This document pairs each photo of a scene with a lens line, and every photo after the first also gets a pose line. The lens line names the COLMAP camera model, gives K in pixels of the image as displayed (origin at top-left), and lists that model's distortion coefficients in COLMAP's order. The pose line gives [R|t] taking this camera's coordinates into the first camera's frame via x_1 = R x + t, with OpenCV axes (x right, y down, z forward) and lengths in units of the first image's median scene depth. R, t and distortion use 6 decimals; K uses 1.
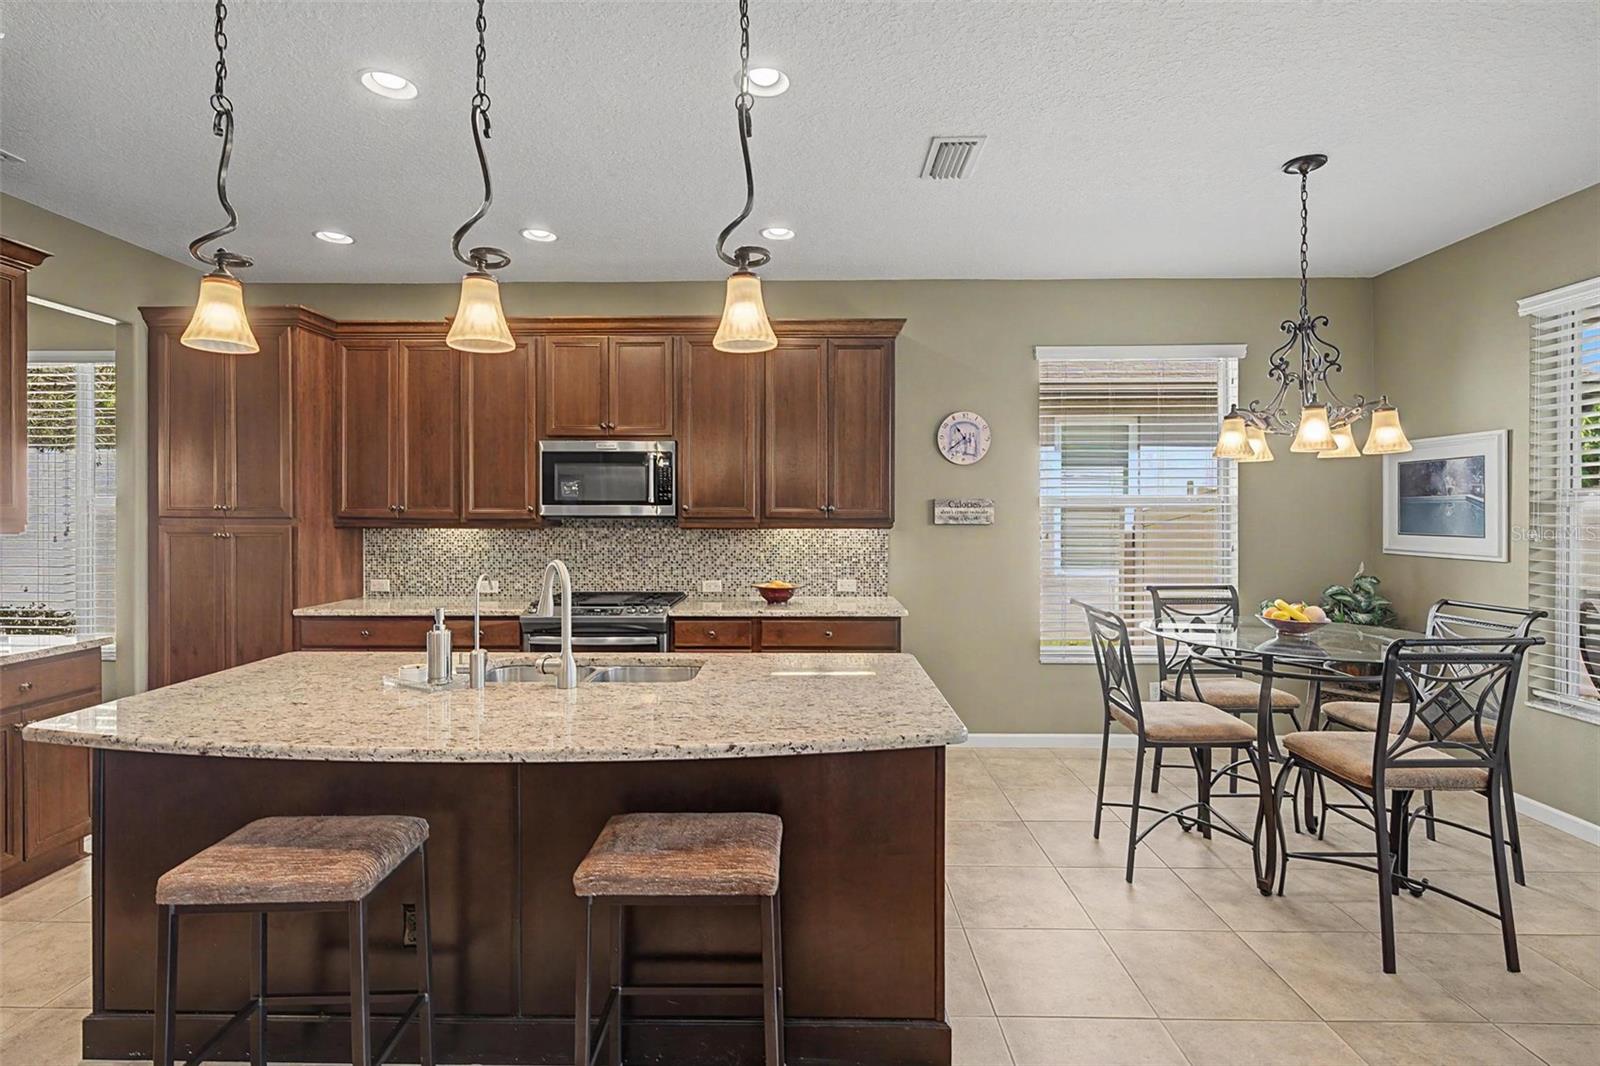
lens RADIAL K [[762.8, 0, 793.2], [0, 762.8, 516.6], [0, 0, 1]] dist [-0.001933, -0.000560]
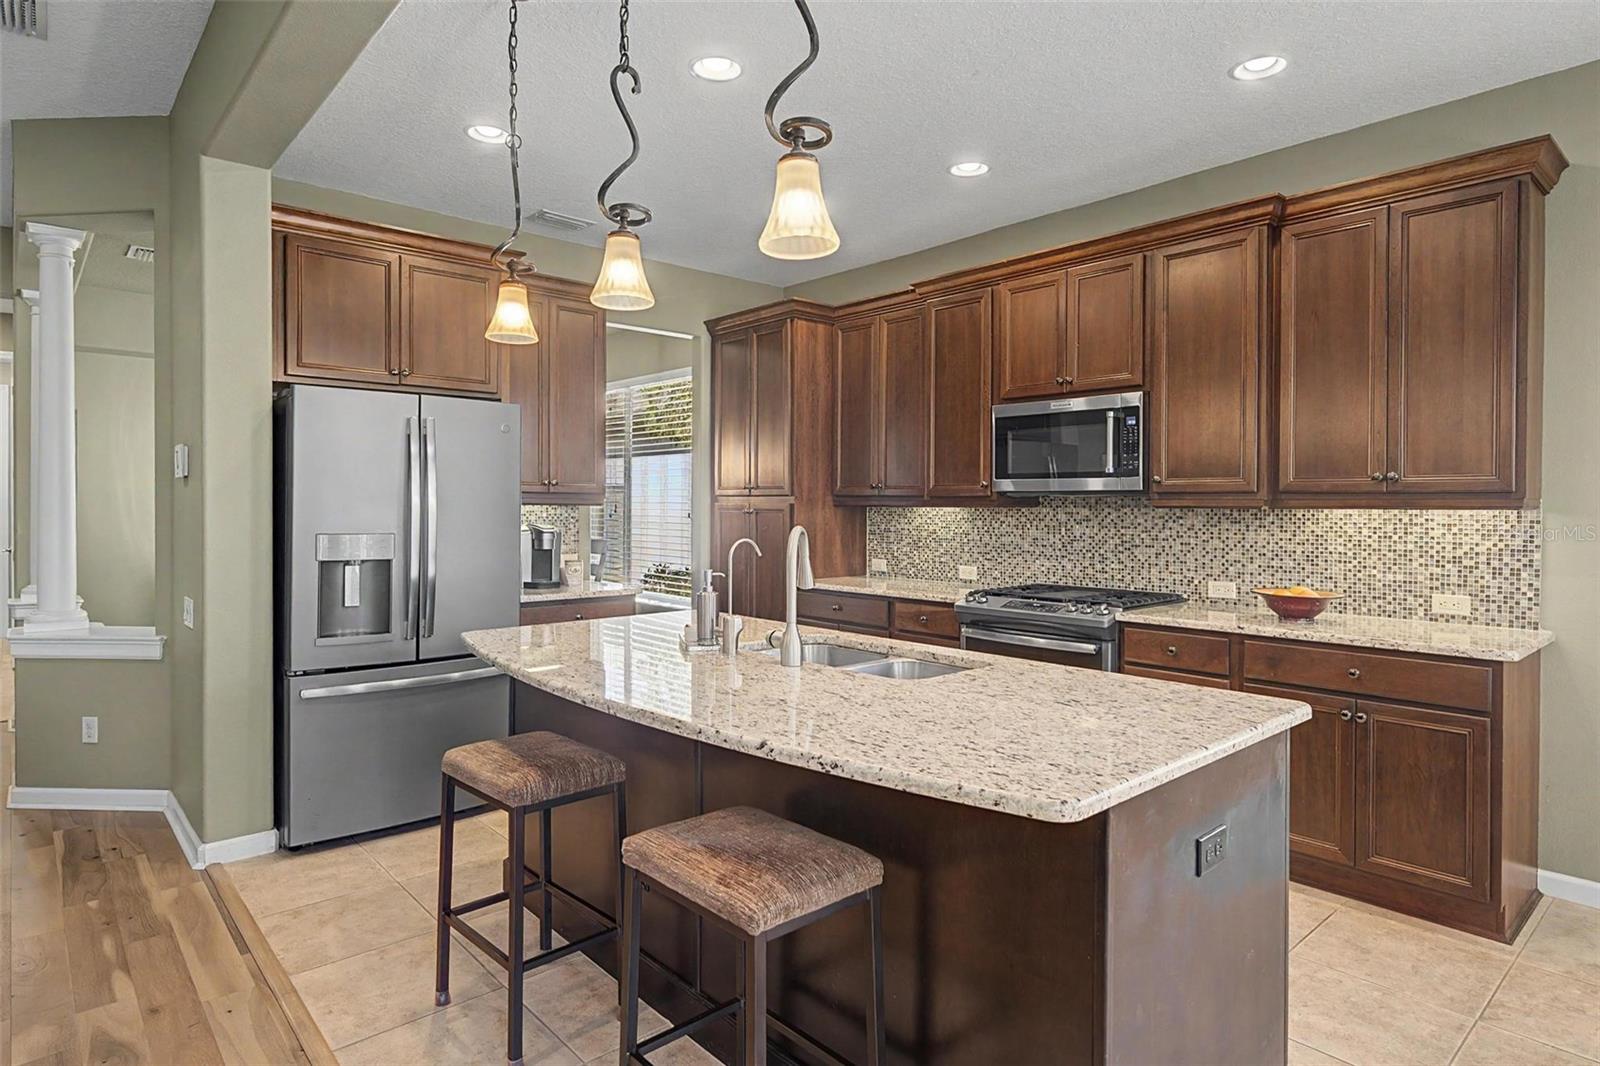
lens RADIAL K [[879.9, 0, 795.8], [0, 879.9, 513.7], [0, 0, 1]] dist [0.003599, -0.000494]
pose [[0.677030, 0.008830, -0.735903, 0.255055], [-0.007455, 0.999959, 0.005140, 0.020177], [0.735918, 0.002006, 0.677068, 0.156280]]
